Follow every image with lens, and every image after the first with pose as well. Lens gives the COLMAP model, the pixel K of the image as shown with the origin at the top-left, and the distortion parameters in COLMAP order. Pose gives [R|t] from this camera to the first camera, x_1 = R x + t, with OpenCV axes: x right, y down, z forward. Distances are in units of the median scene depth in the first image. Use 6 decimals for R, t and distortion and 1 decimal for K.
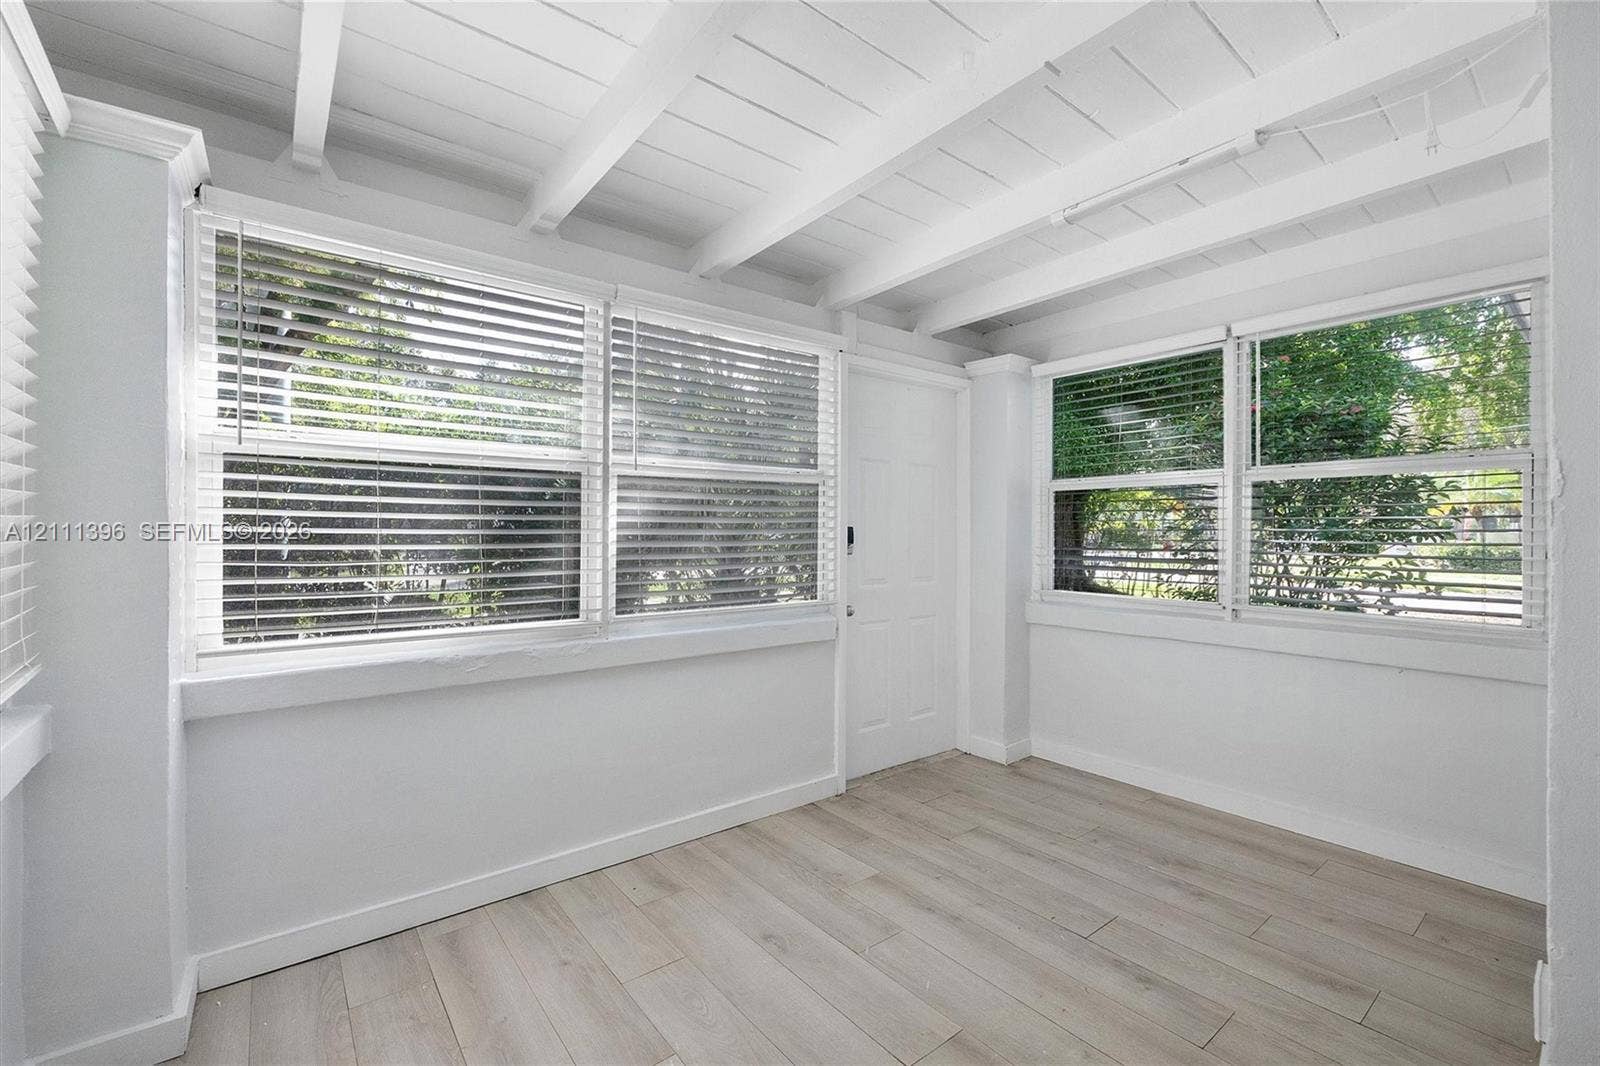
lens RADIAL K [[682.8, 0, 790.4], [0, 682.8, 530.9], [0, 0, 1]] dist [-0.011148, 0.000914]
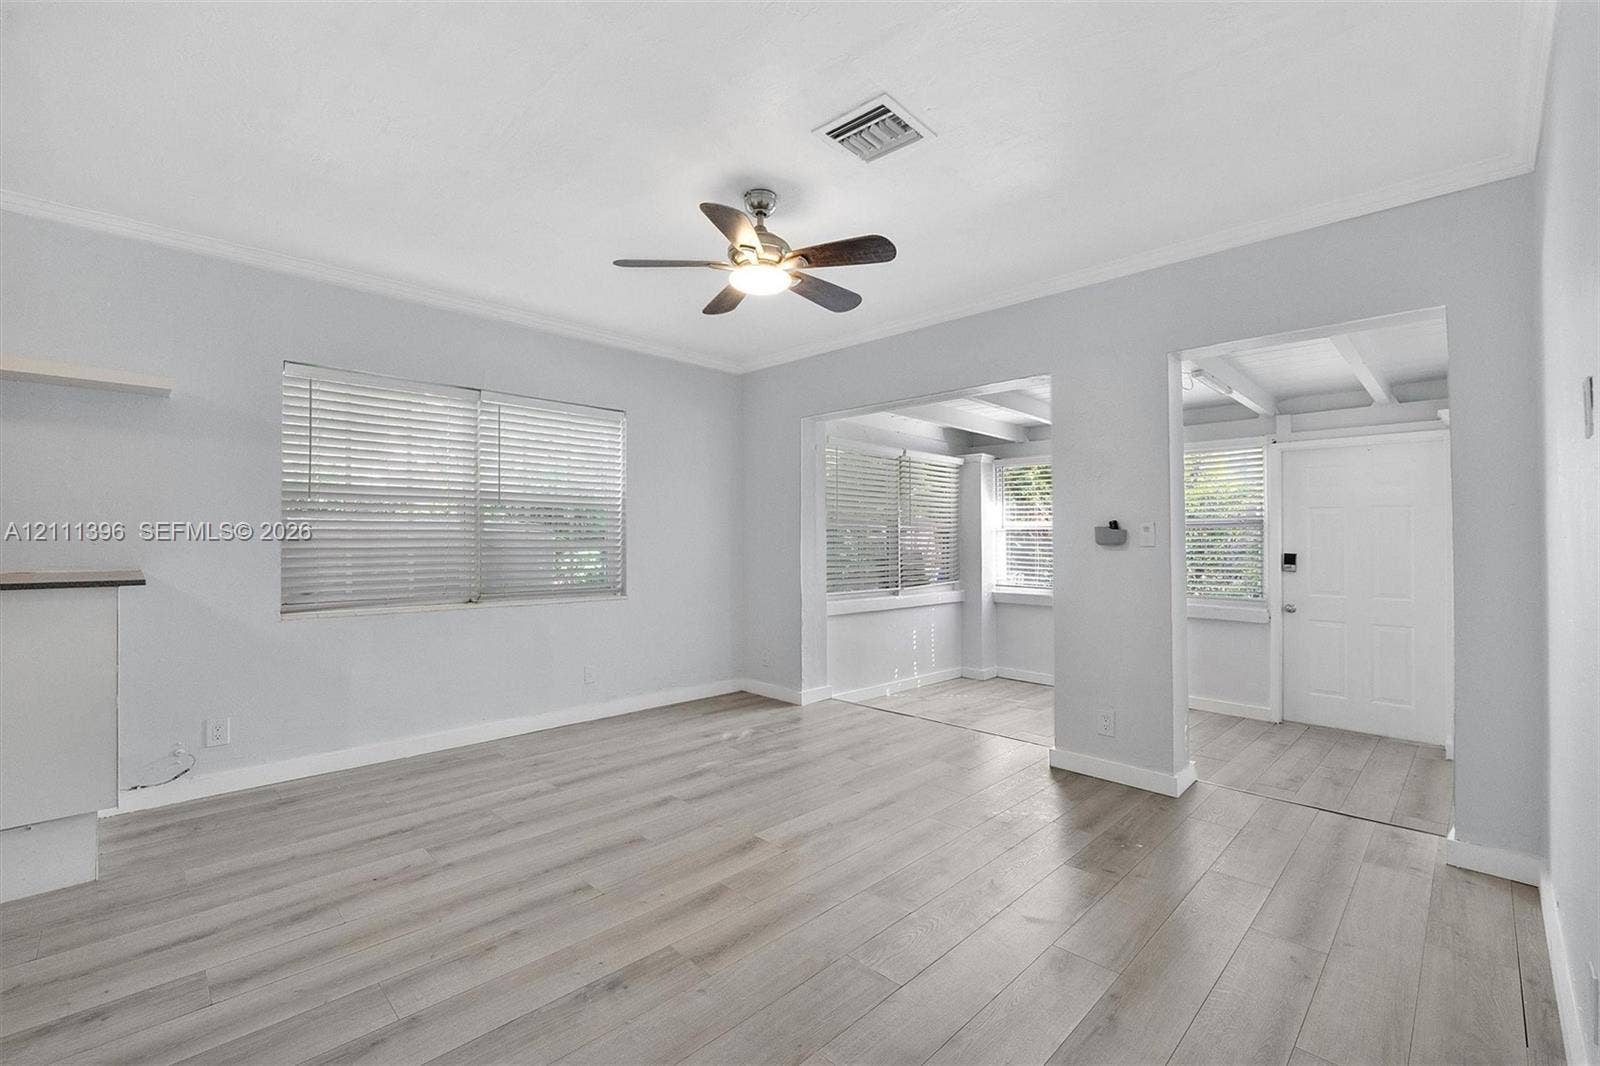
lens RADIAL K [[682.8, 0, 799.3], [0, 682.8, 527.2], [0, 0, 1]] dist [-0.011148, 0.000914]
pose [[0.124016, -0.020635, -0.992066, 1.519528], [-0.005088, 0.999757, -0.021431, -0.028355], [0.992267, 0.007706, 0.123881, -0.290035]]
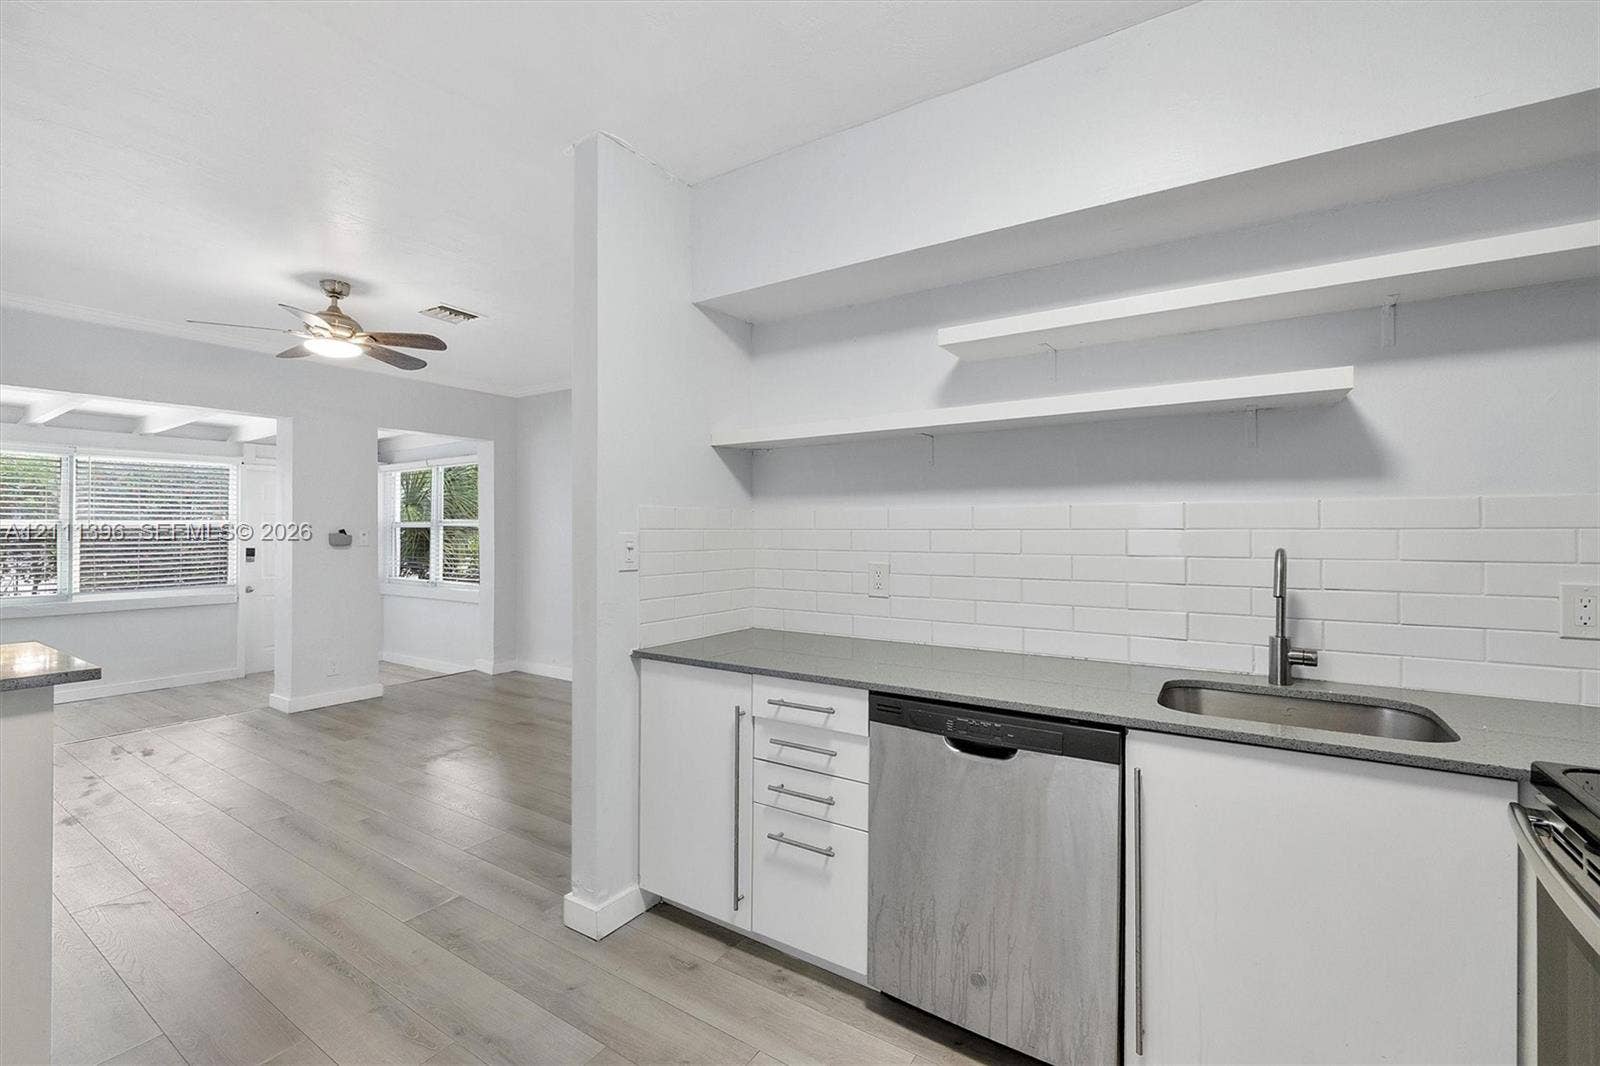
lens RADIAL K [[682.8, 0, 807.3], [0, 682.8, 527.8], [0, 0, 1]] dist [-0.011148, 0.000914]
pose [[0.945212, -0.000580, 0.326456, 1.038998], [0.002083, 0.999989, -0.004255, -0.059023], [-0.326449, 0.004702, 0.945203, -1.521200]]
